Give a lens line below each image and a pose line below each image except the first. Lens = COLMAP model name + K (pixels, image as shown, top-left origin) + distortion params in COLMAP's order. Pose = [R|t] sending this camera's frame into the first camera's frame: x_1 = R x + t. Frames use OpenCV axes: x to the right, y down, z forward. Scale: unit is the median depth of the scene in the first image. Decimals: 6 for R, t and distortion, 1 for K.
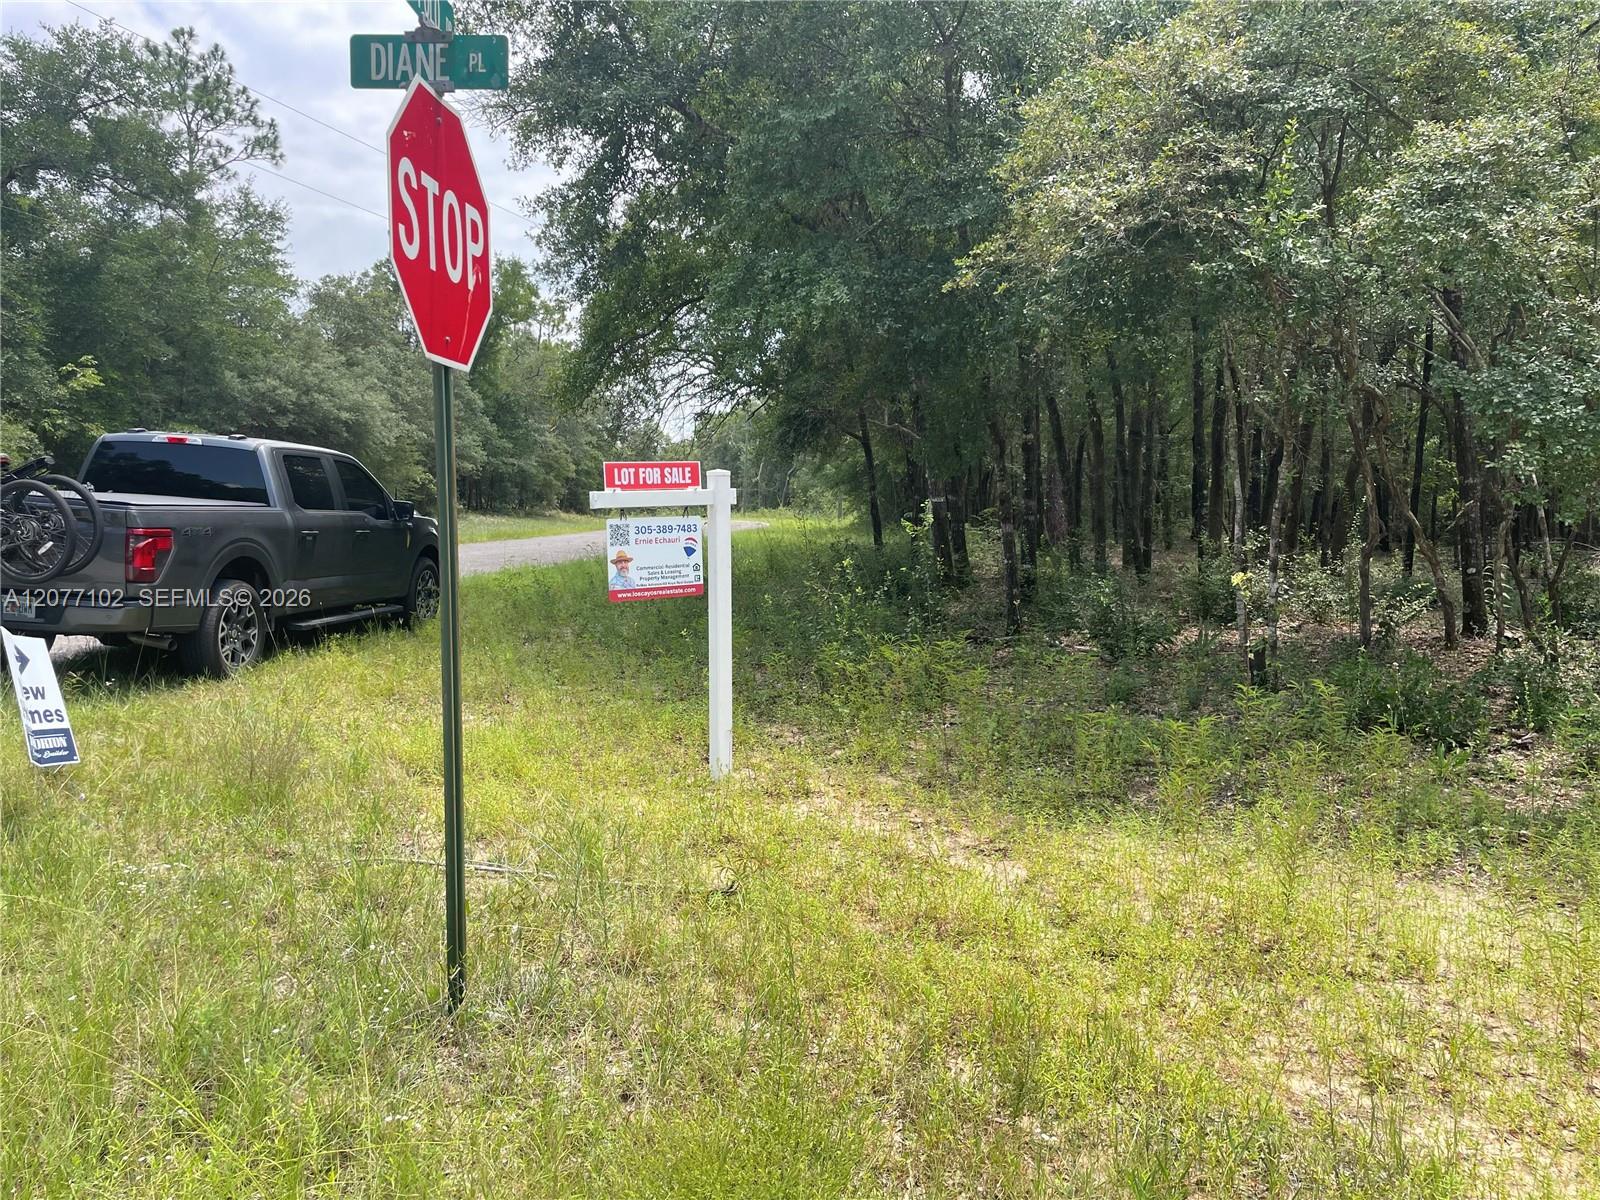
lens RADIAL K [[1219.6, 0, 800.0], [0, 1219.6, 600.0], [0, 0, 1]] dist [0.098798, -0.126657]
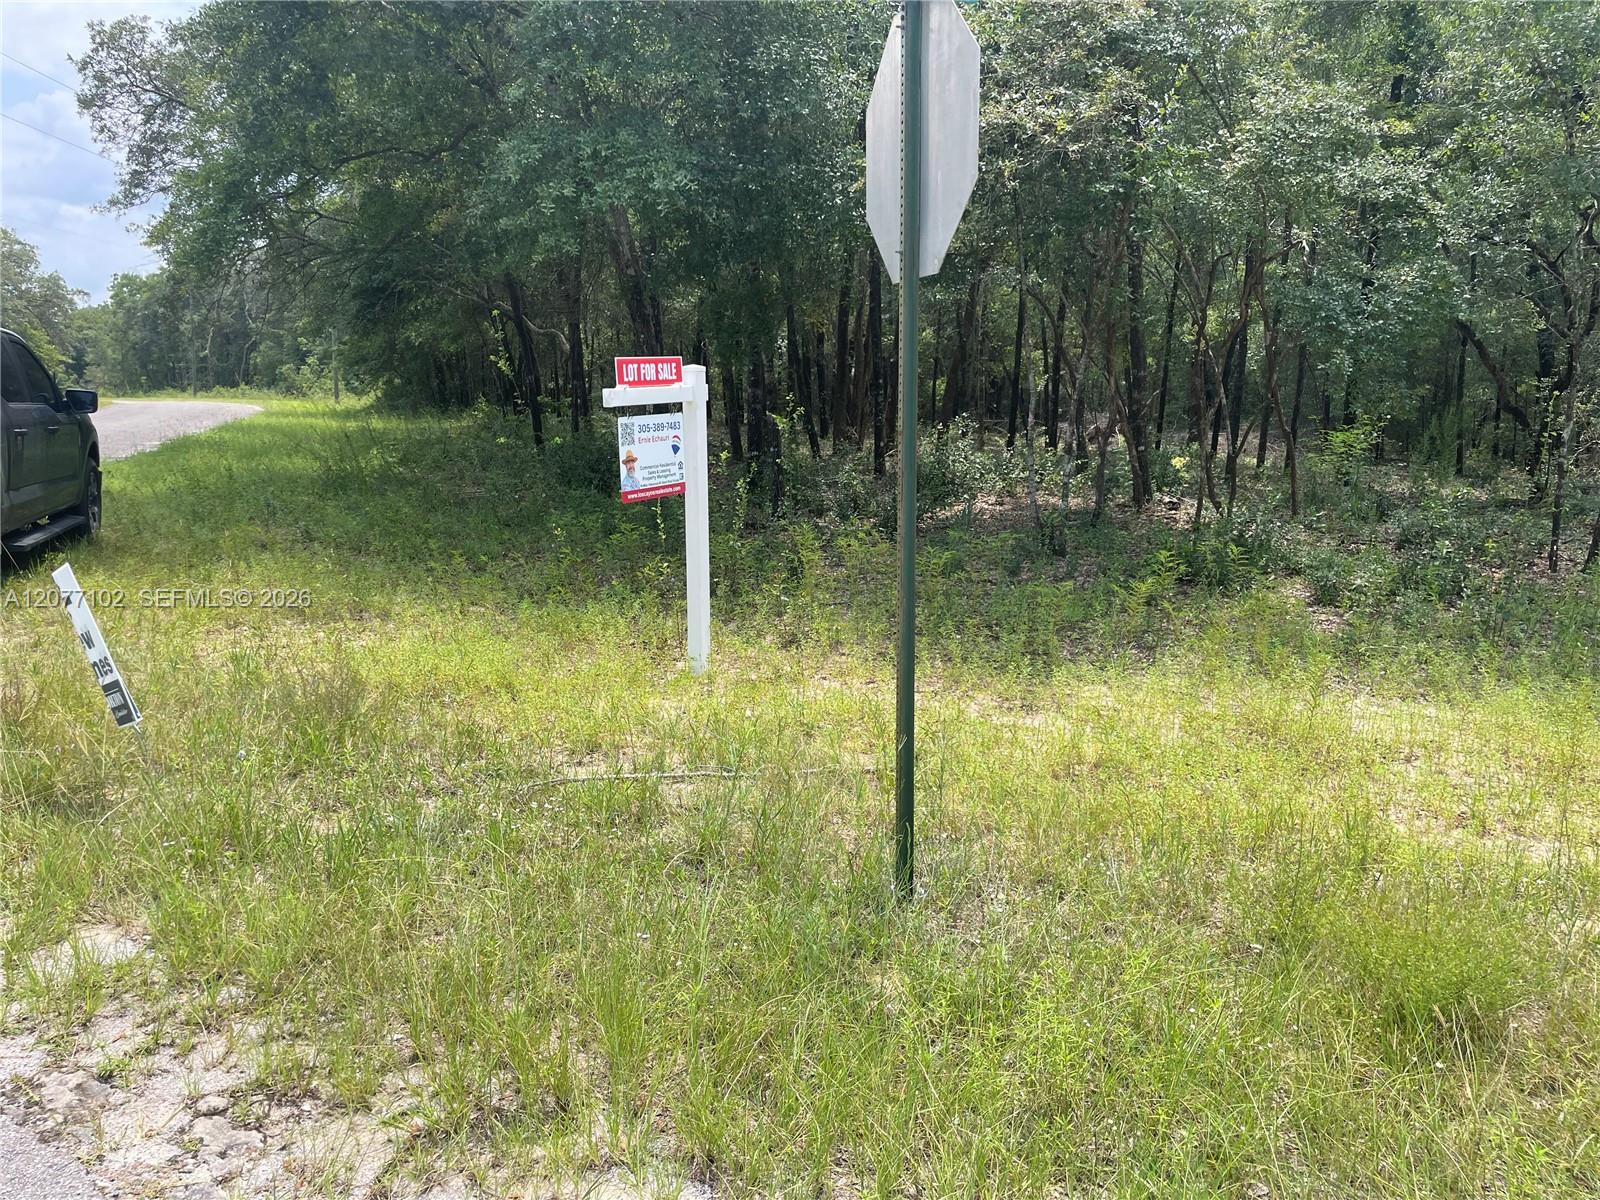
lens RADIAL K [[1219.6, 0, 800.0], [0, 1219.6, 600.0], [0, 0, 1]] dist [0.098798, -0.126657]
pose [[0.904587, -0.074731, 0.419688, -0.434361], [0.033756, 0.993980, 0.104233, -0.018644], [-0.424951, -0.080120, 0.901664, 0.054836]]
